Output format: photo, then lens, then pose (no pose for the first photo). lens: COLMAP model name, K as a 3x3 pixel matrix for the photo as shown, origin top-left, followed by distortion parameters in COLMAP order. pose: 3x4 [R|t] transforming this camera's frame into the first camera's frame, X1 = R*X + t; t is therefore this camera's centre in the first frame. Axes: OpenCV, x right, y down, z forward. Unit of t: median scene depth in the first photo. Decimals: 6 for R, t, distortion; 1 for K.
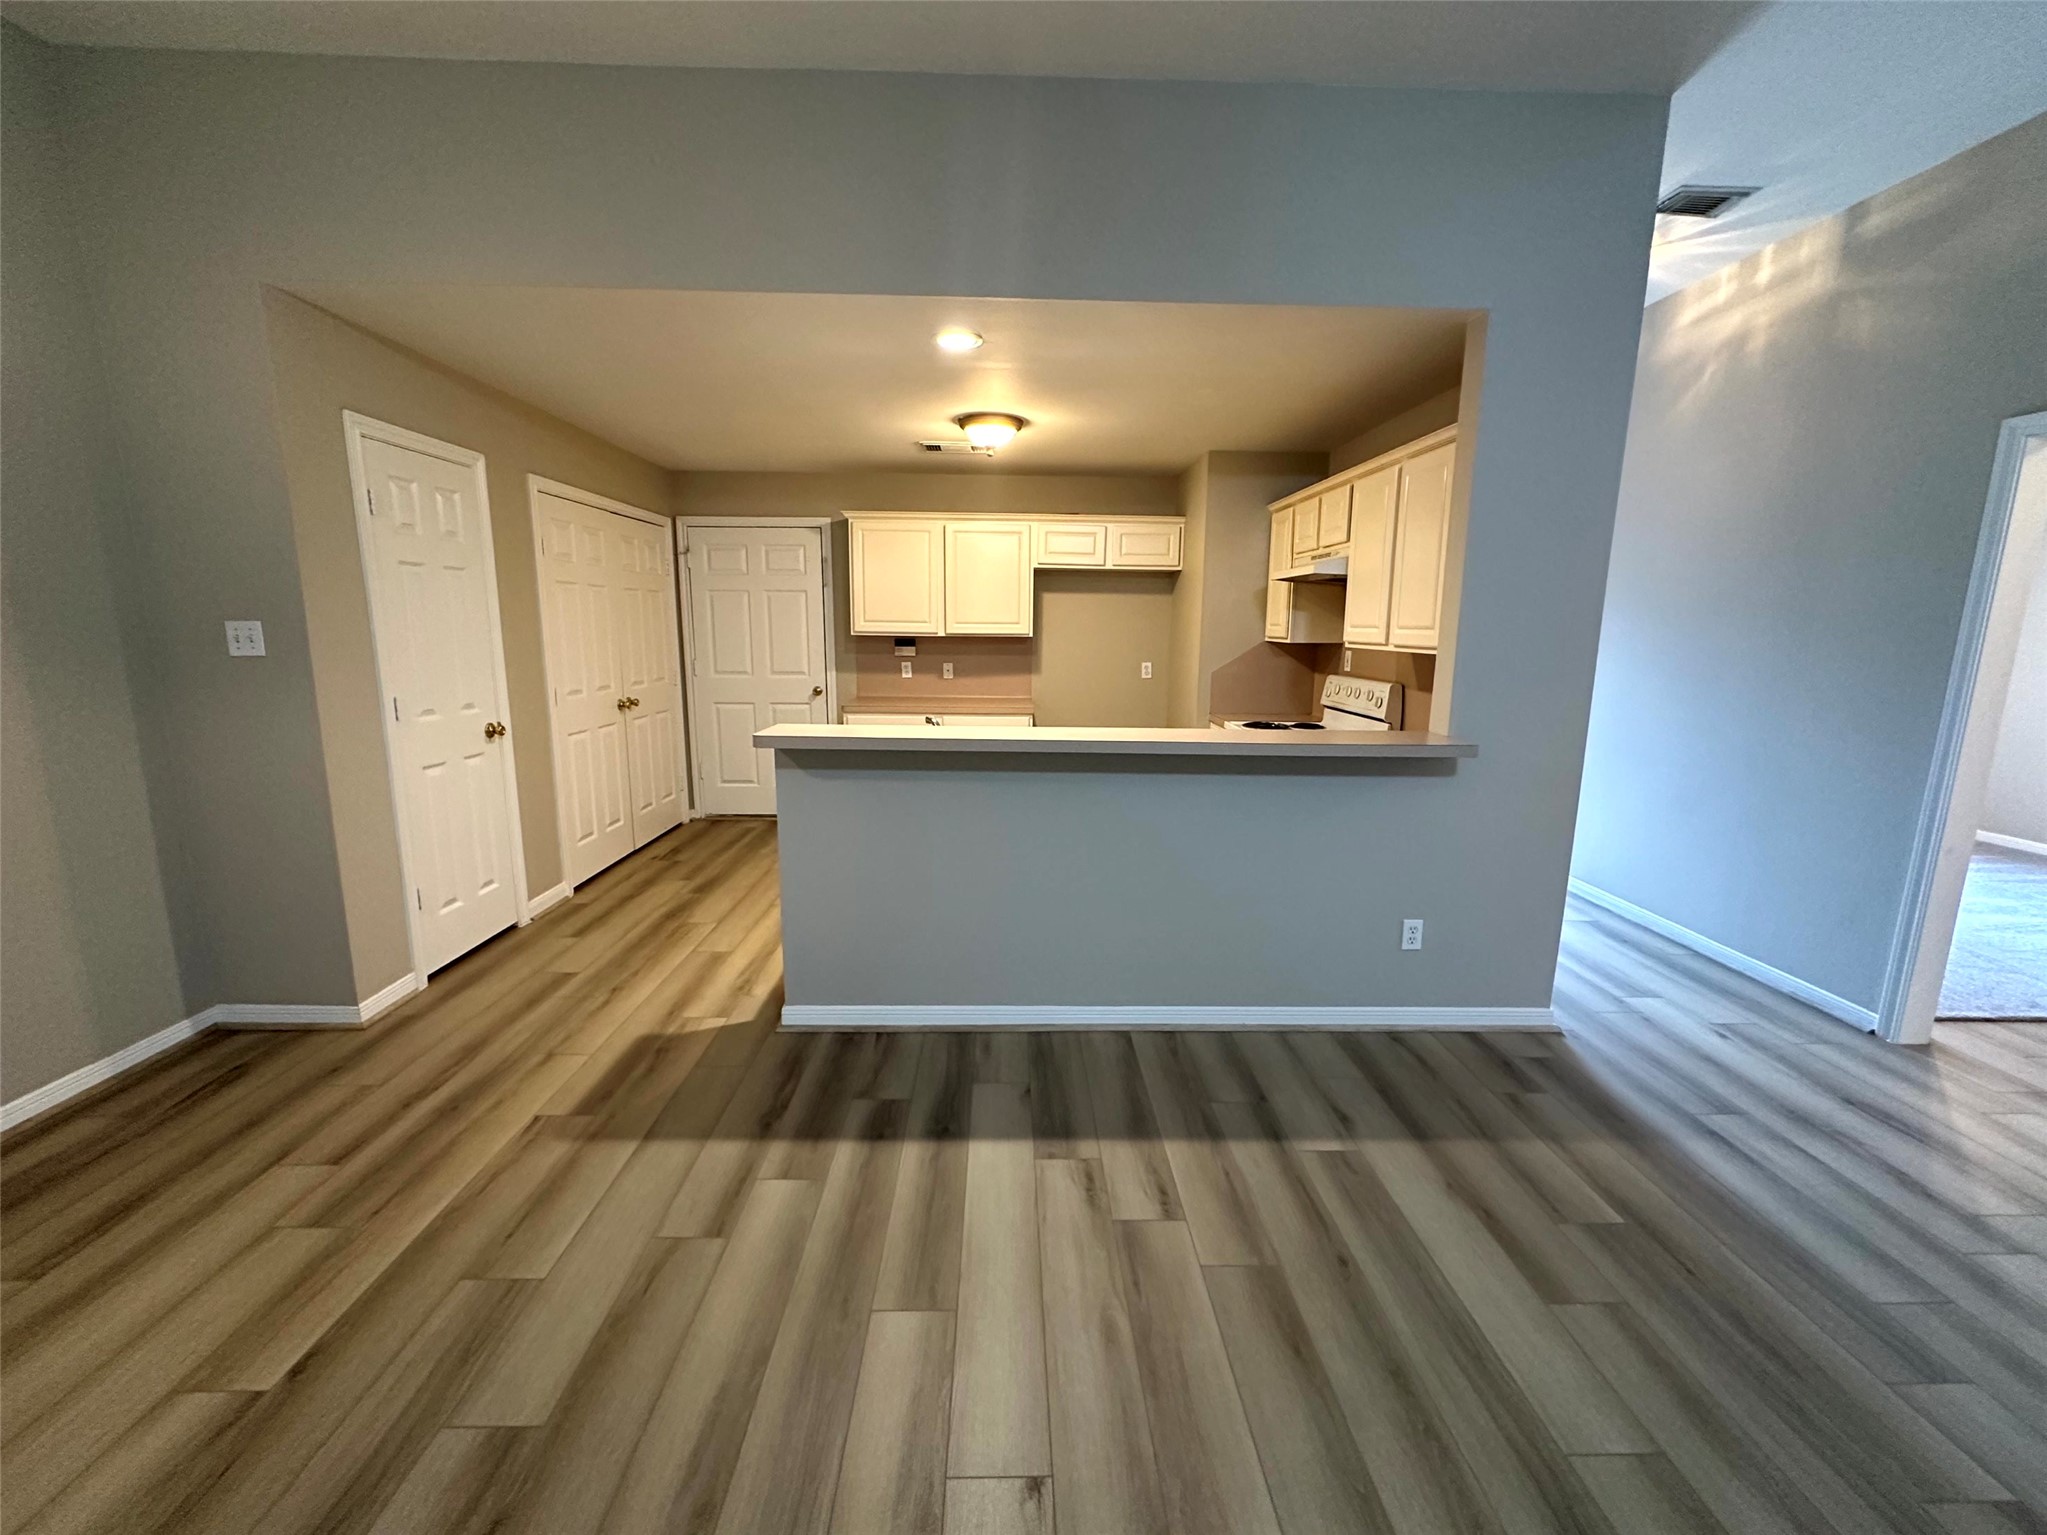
lens RADIAL K [[819.1, 0, 1016.4], [0, 819.1, 765.0], [0, 0, 1]] dist [-0.014080, 0.000299]
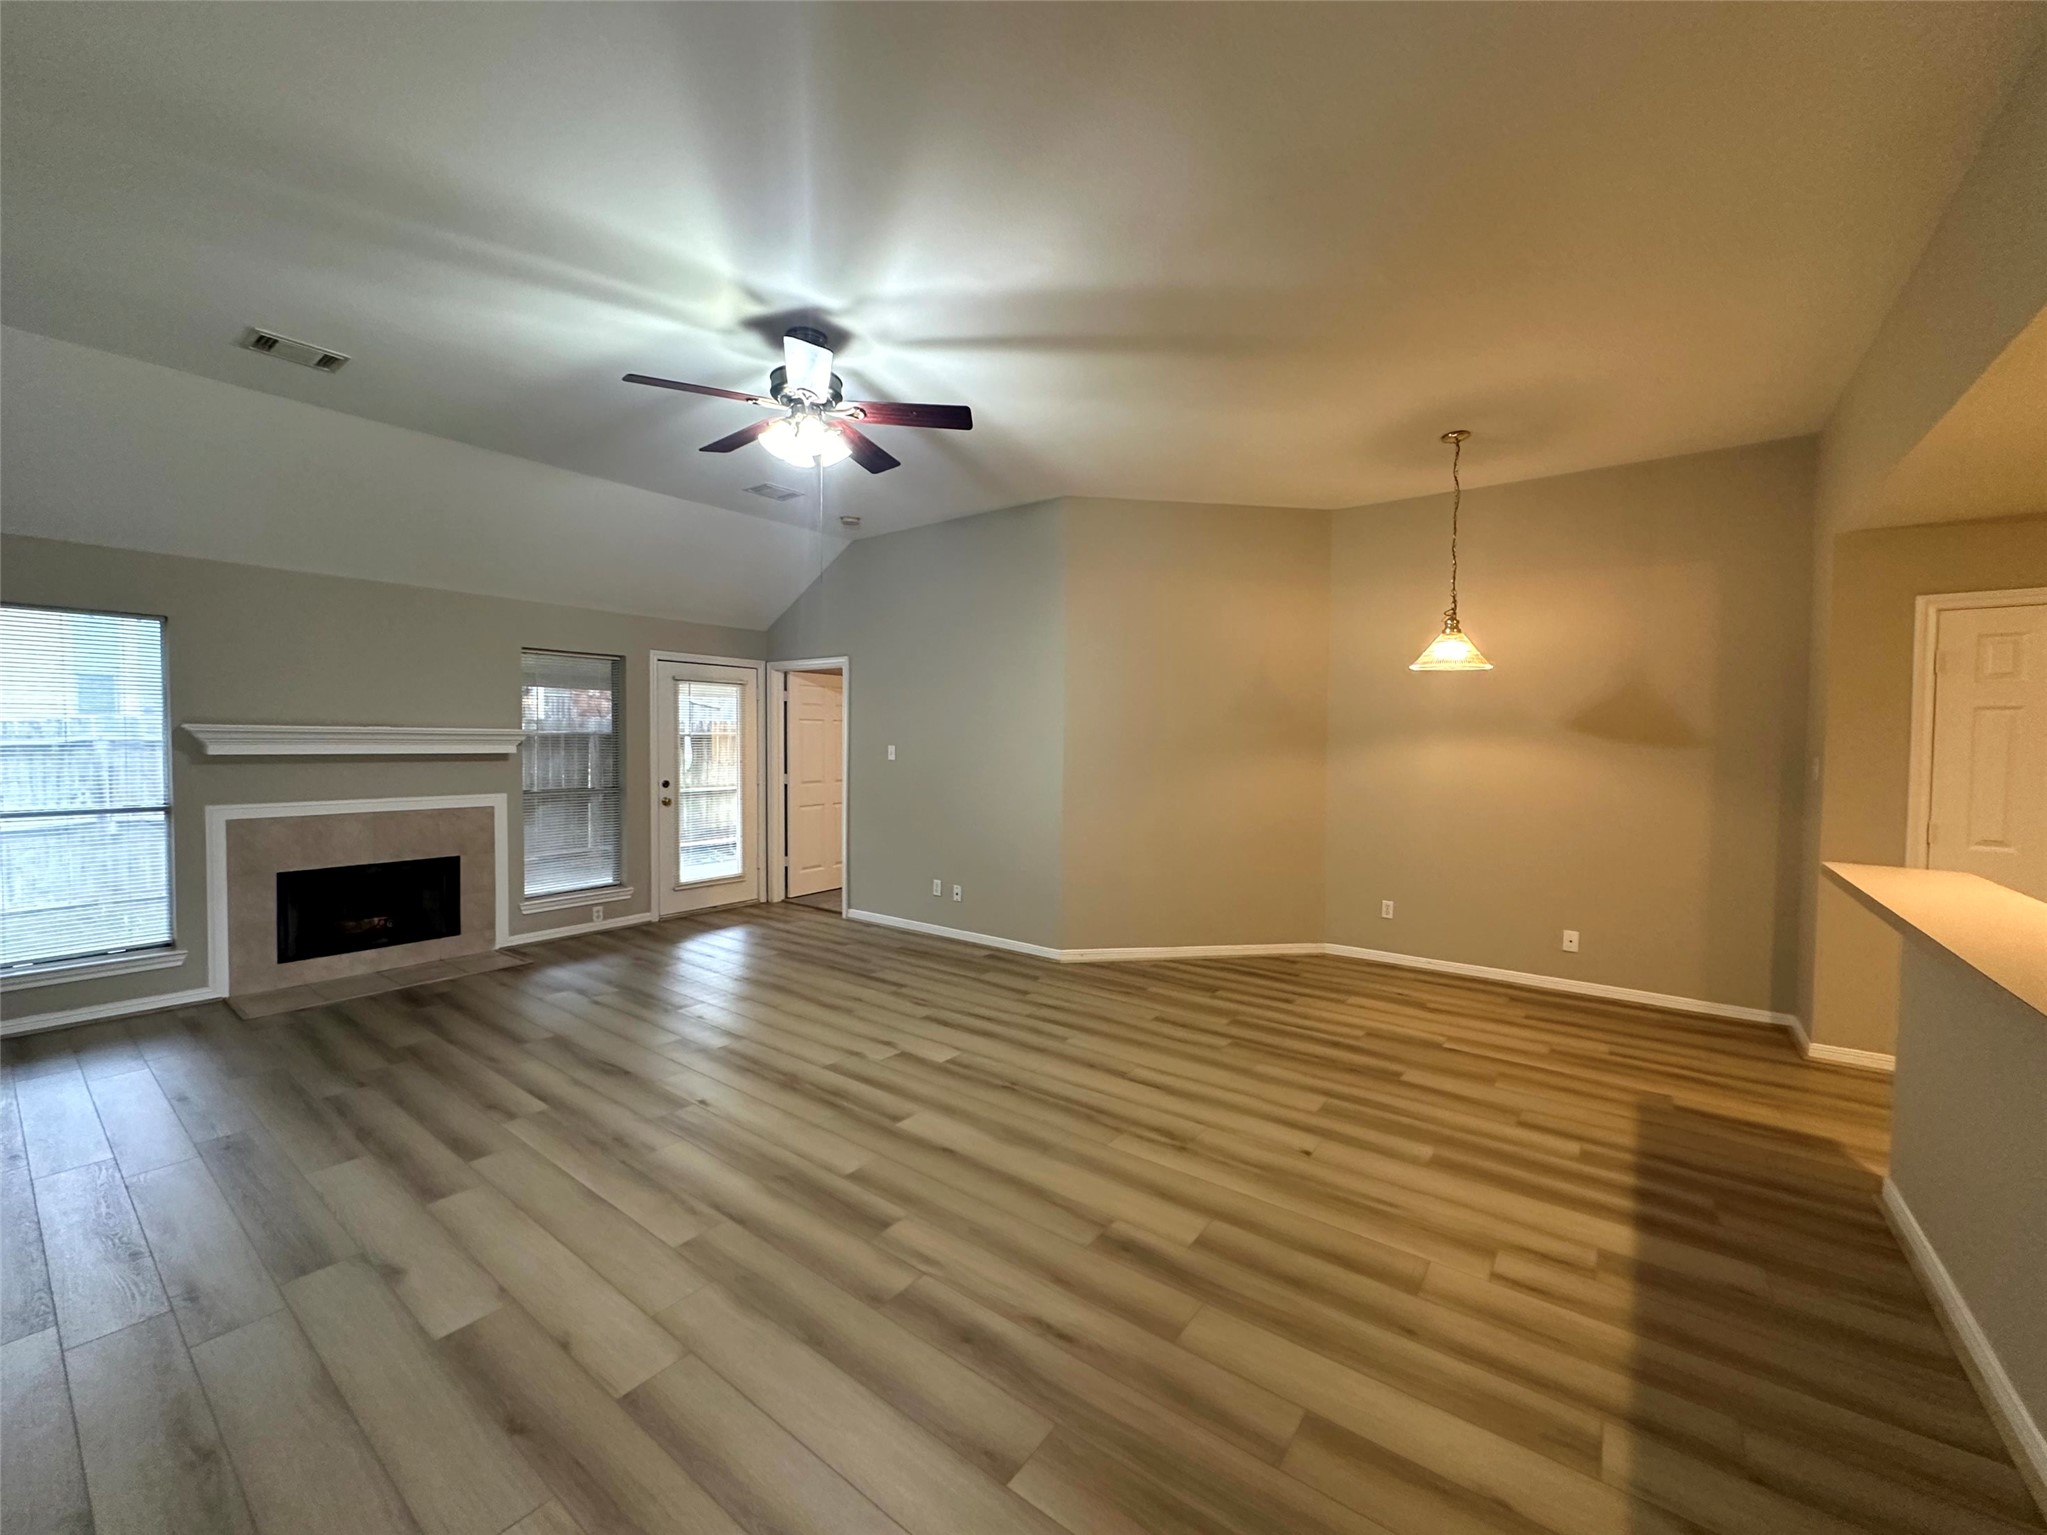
lens RADIAL K [[819.1, 0, 1023.6], [0, 819.1, 765.2], [0, 0, 1]] dist [-0.014080, 0.000299]
pose [[-0.617786, 0.014232, -0.786218, 1.309230], [-0.147008, 0.980118, 0.133257, -0.172396], [0.772483, 0.197905, -0.603410, 0.922378]]
